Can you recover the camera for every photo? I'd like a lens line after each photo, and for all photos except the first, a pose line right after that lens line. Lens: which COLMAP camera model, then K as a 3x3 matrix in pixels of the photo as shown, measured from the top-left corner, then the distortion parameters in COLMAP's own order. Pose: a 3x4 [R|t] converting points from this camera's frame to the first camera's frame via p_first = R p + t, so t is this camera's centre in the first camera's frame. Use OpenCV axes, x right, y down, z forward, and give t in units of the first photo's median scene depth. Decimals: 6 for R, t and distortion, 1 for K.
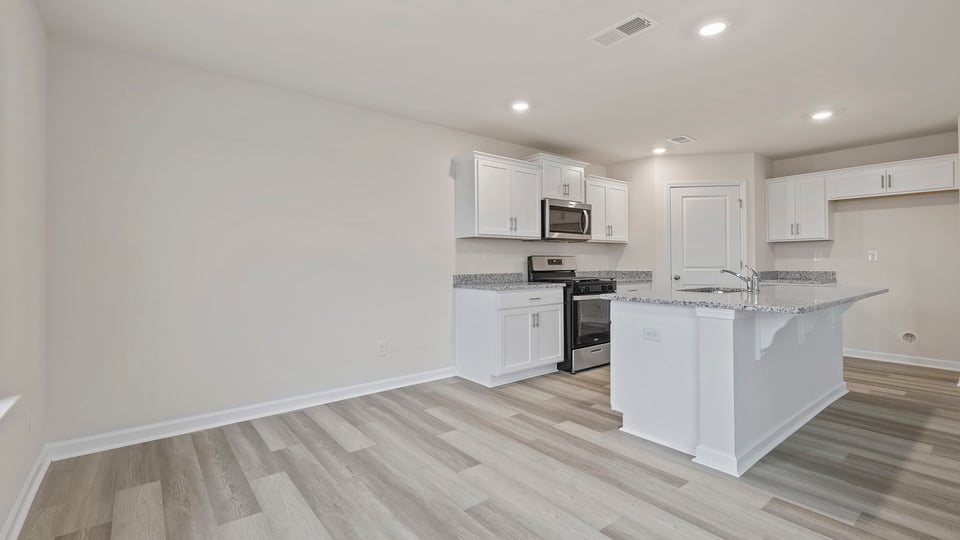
lens RADIAL K [[424.2, 0, 473.9], [0, 424.2, 257.9], [0, 0, 1]] dist [0.001775, 0.001277]
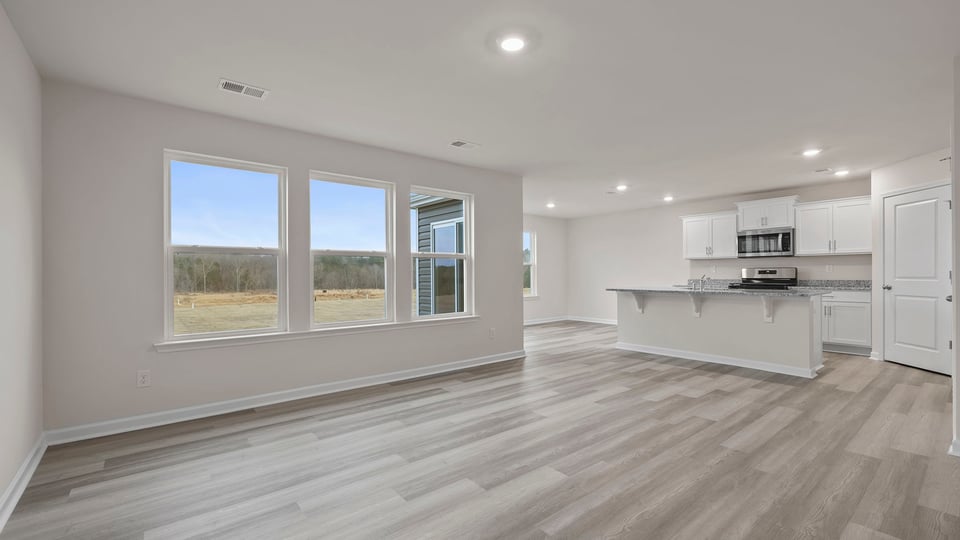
lens RADIAL K [[413.0, 0, 481.1], [0, 413.0, 273.4], [0, 0, 1]] dist [0.012738, -0.000195]
pose [[0.022478, 0.001614, -0.999746, 1.660896], [0.016478, 0.999862, 0.001984, -0.005216], [0.999612, -0.016519, 0.022448, 0.018721]]
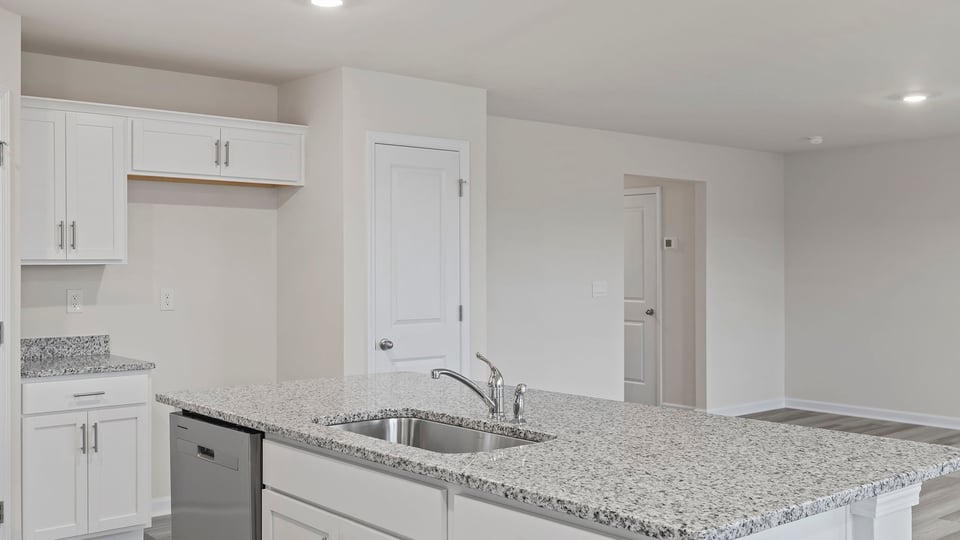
lens RADIAL K [[955.2, 0, 476.1], [0, 955.2, 259.9], [0, 0, 1]] dist [0.004179, 0.000000]
pose [[-0.026662, 0.012650, 0.999564, -0.169422], [-0.008970, 0.999877, -0.012893, -0.040919], [-0.999604, -0.009309, -0.026545, 0.723458]]
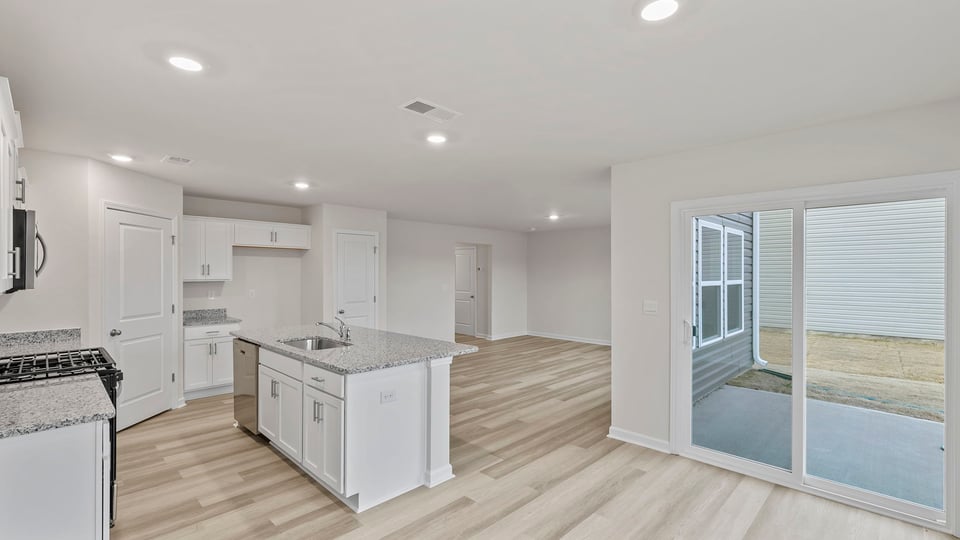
lens RADIAL K [[424.2, 0, 478.3], [0, 424.2, 272.1], [0, 0, 1]] dist [0.001775, 0.001277]
pose [[-0.119817, 0.008620, 0.992759, -0.373466], [-0.011040, 0.999889, -0.010014, -0.067006], [-0.992735, -0.012160, -0.119708, 0.535820]]
